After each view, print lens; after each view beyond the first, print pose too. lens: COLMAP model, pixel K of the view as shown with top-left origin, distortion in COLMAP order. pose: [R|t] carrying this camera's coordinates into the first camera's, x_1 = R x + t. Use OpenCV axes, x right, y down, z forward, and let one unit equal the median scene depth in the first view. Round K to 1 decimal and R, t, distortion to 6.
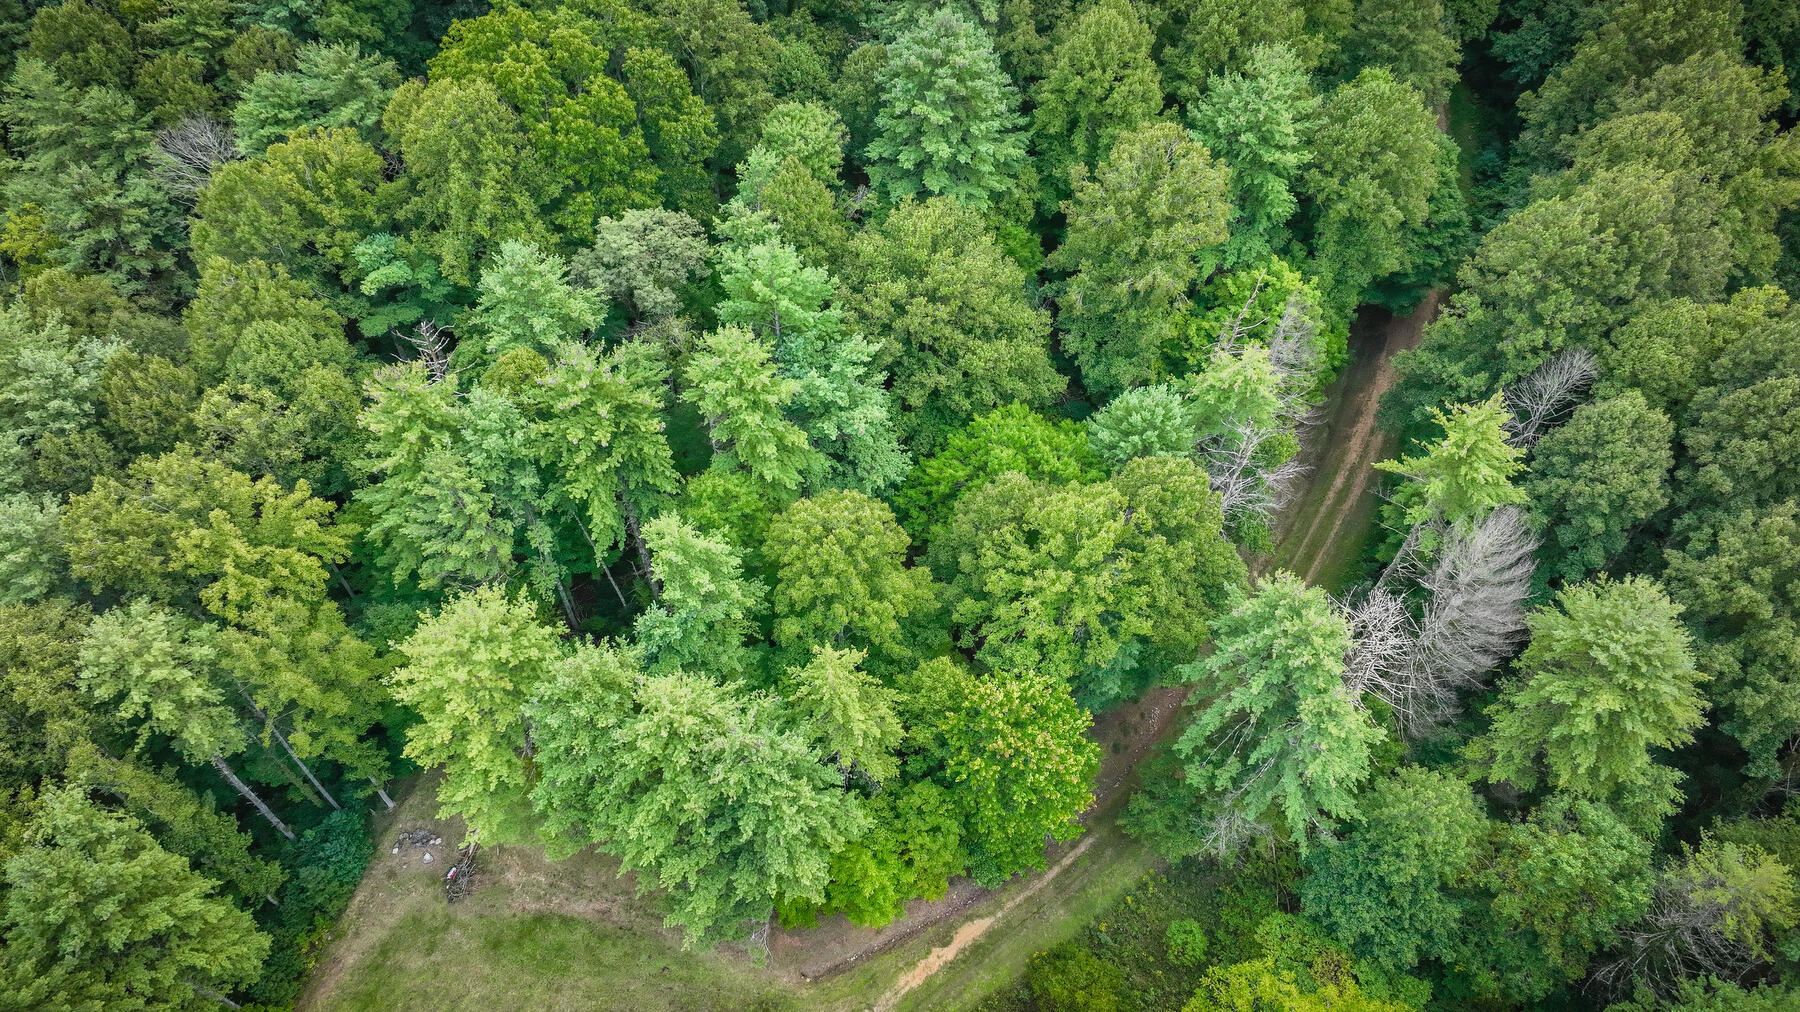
lens RADIAL K [[1262.2, 0, 898.7], [0, 1262.2, 506.5], [0, 0, 1]] dist [0.000698, 0.000263]
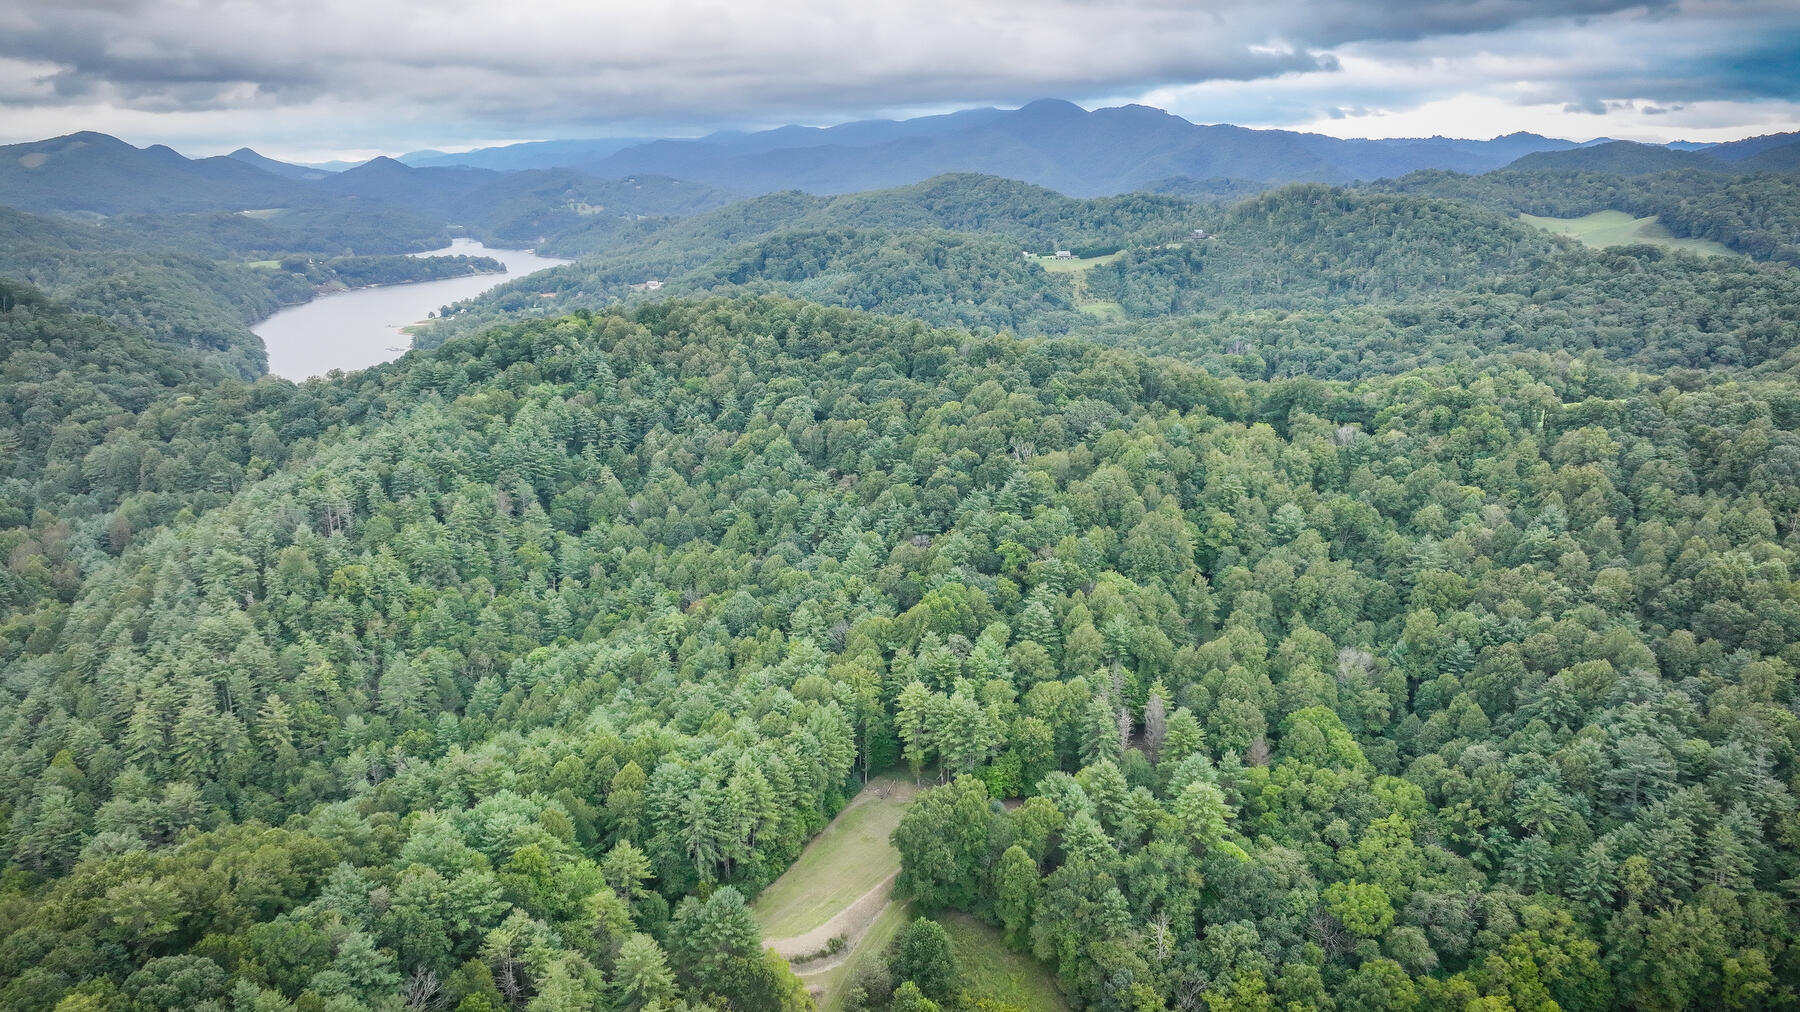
lens RADIAL K [[1262.2, 0, 899.9], [0, 1262.2, 505.7], [0, 0, 1]] dist [0.000698, 0.000263]
pose [[0.980996, 0.034118, -0.191005, 0.376445], [-0.143227, 0.791430, -0.594243, 1.877034], [0.130892, 0.610307, 0.781276, -2.469630]]
